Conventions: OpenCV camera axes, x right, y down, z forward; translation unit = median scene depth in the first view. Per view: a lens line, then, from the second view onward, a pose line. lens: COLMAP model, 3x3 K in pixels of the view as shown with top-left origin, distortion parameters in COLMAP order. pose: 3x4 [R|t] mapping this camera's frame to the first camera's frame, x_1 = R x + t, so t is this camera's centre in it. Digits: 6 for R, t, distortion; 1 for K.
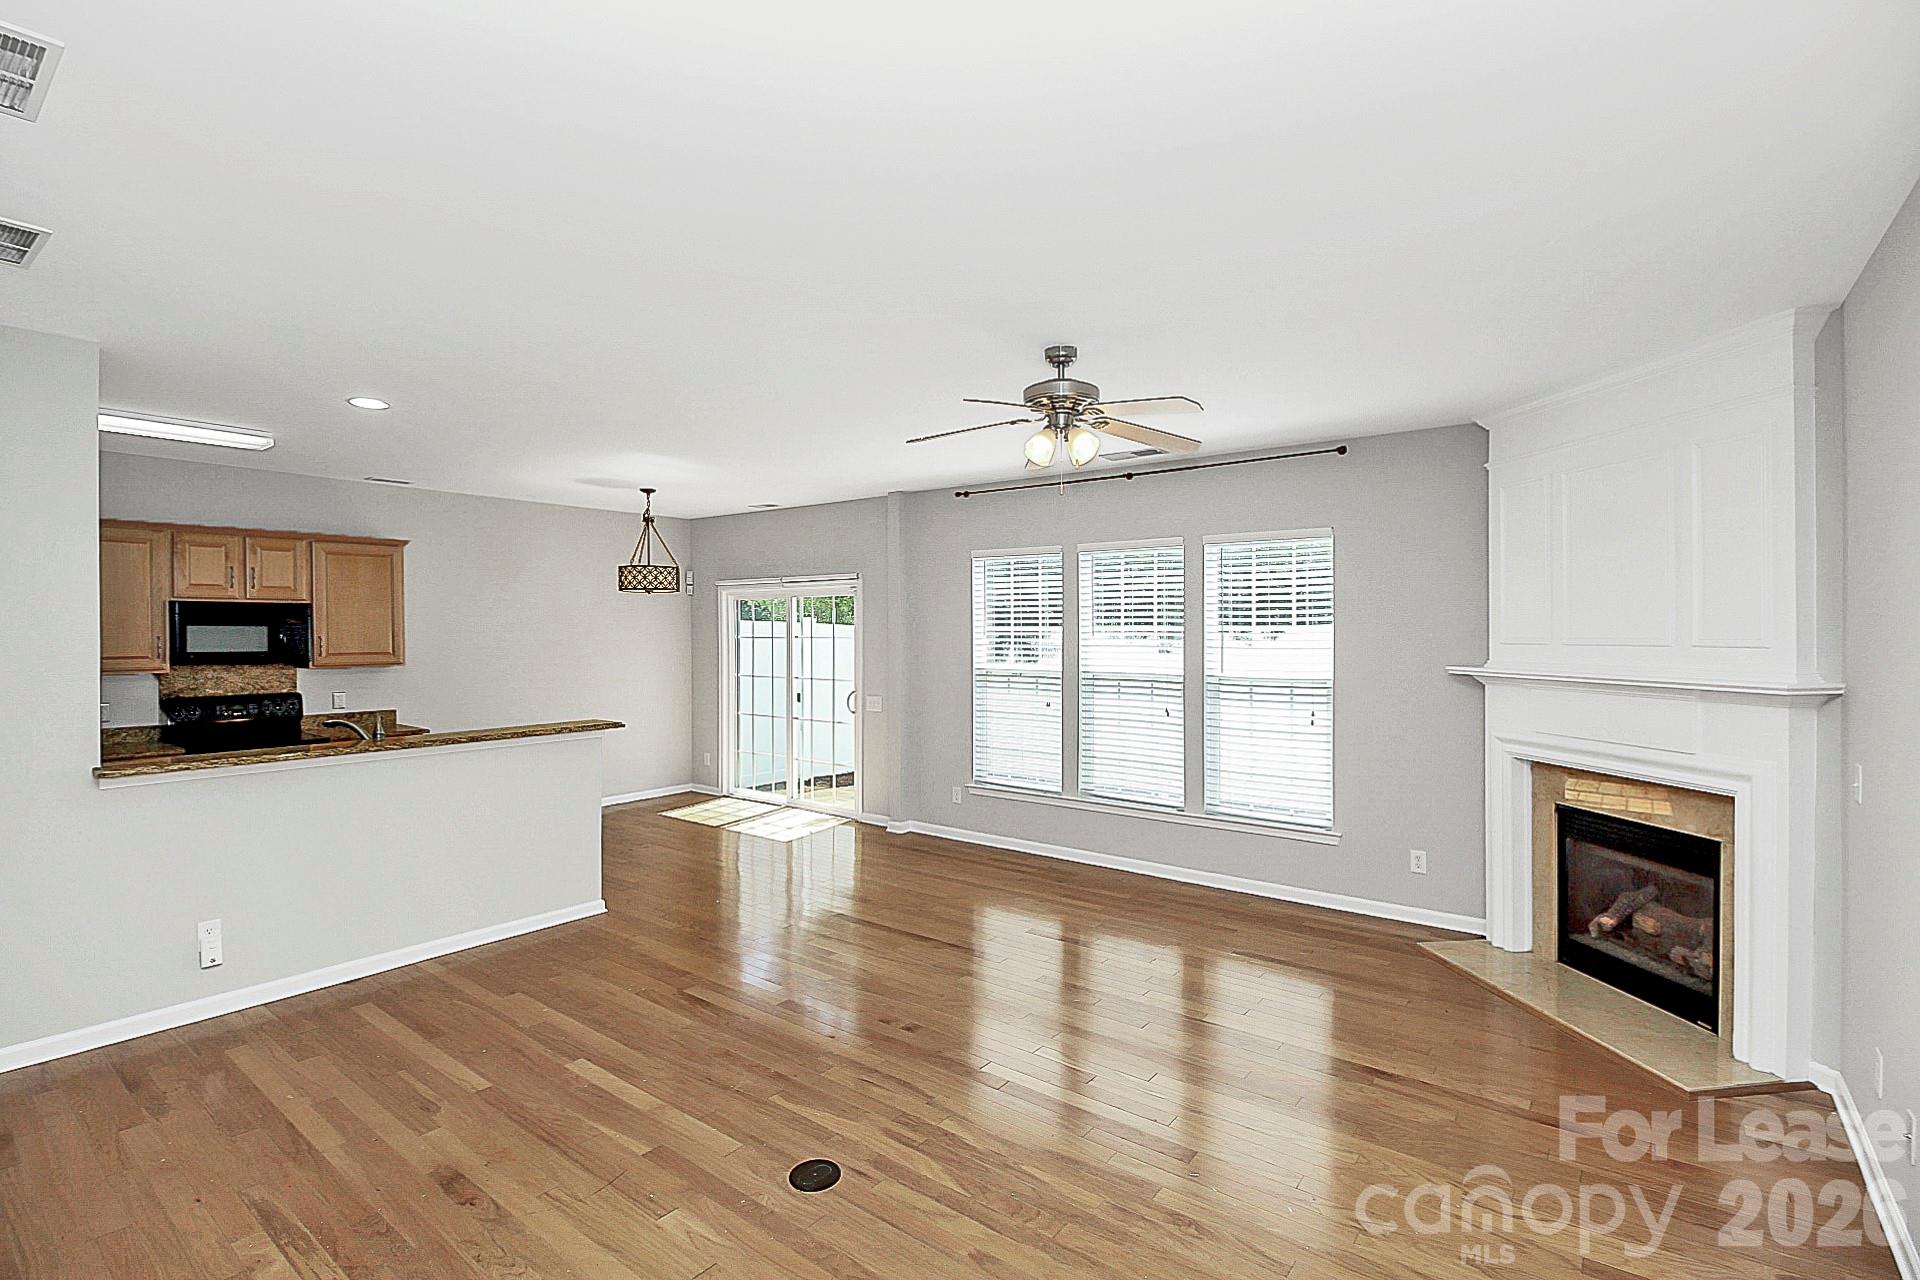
lens RADIAL K [[885.1, 0, 949.5], [0, 885.1, 633.6], [0, 0, 1]] dist [0.002436, -0.011939]
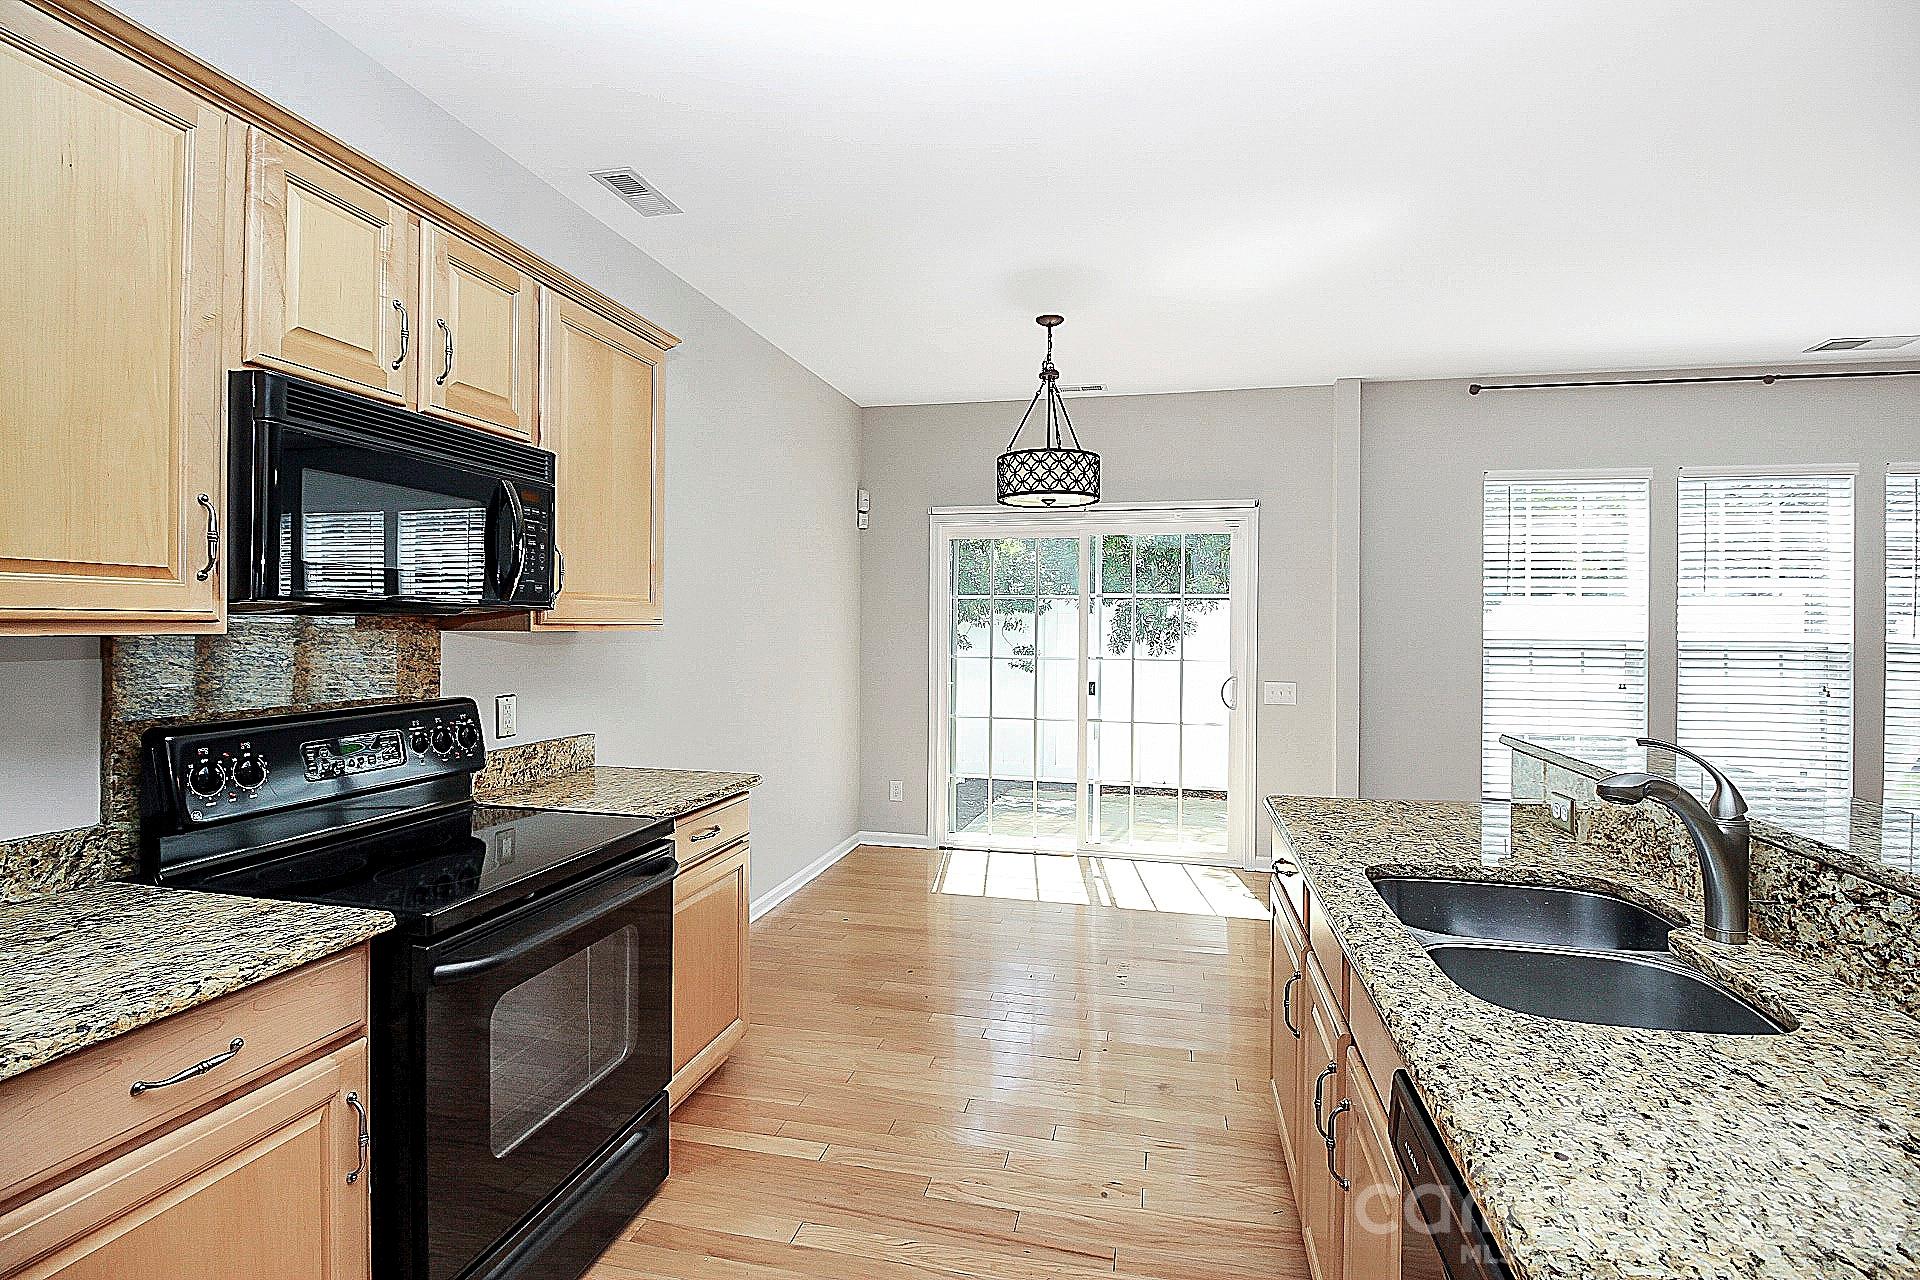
lens RADIAL K [[885.1, 0, 949.5], [0, 885.1, 633.6], [0, 0, 1]] dist [0.002436, -0.011939]
pose [[0.908915, 0.003739, 0.416964, -0.672702], [-0.006698, 0.999962, 0.005633, 0.035478], [-0.416927, -0.007913, 0.908906, 0.554511]]
